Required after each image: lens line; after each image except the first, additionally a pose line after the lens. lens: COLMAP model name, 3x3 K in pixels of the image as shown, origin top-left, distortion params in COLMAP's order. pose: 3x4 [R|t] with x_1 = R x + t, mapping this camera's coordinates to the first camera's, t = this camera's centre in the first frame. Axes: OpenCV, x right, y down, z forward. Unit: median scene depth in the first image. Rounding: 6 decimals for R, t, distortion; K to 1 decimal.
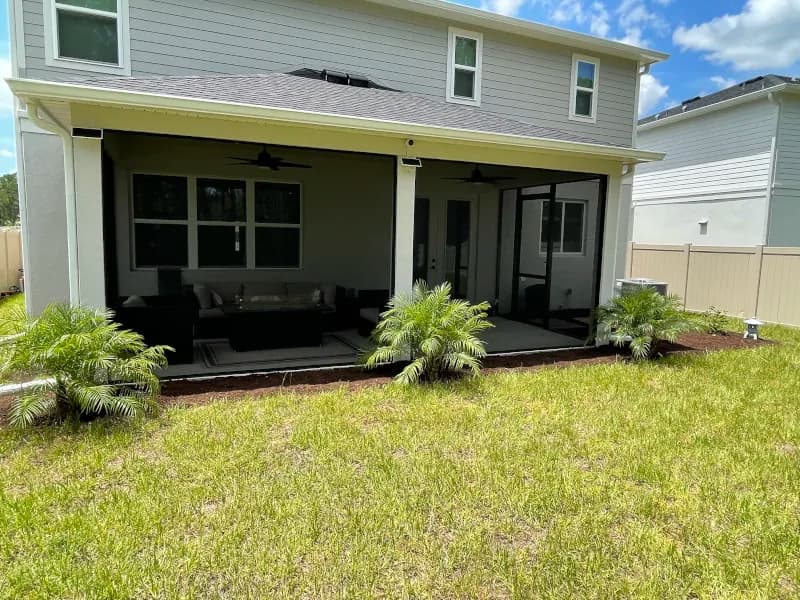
lens RADIAL K [[519.0, 0, 400.0], [0, 519.0, 300.0], [0, 0, 1]] dist [-0.003170, -0.000597]
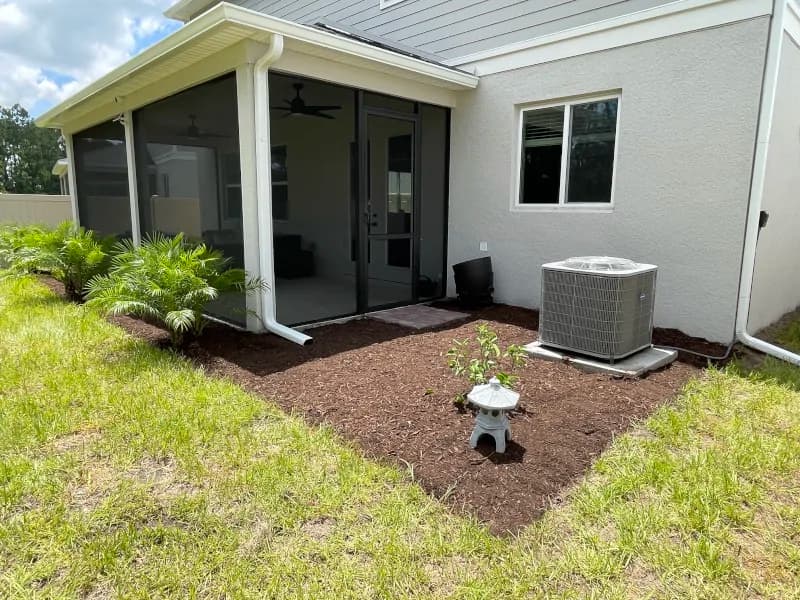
lens RADIAL K [[519.0, 0, 400.0], [0, 519.0, 300.0], [0, 0, 1]] dist [-0.003170, -0.000597]
pose [[0.343065, 0.143017, -0.928360, 0.969251], [-0.111297, 0.987568, 0.111010, -0.044012], [0.932695, 0.065240, 0.354718, 0.850168]]
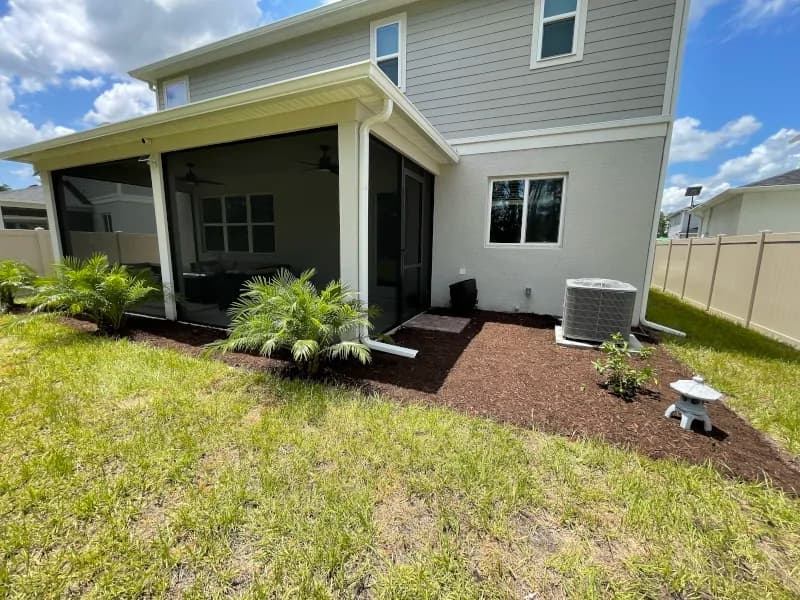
lens RADIAL K [[322.0, 0, 400.0], [0, 322.0, 300.0], [0, 0, 1]] dist [-0.000896, 0.000427]
pose [[0.675673, 0.111999, -0.728644, 0.716525], [-0.085360, 0.993630, 0.073575, -0.028824], [0.732243, 0.012484, 0.680929, 0.654999]]
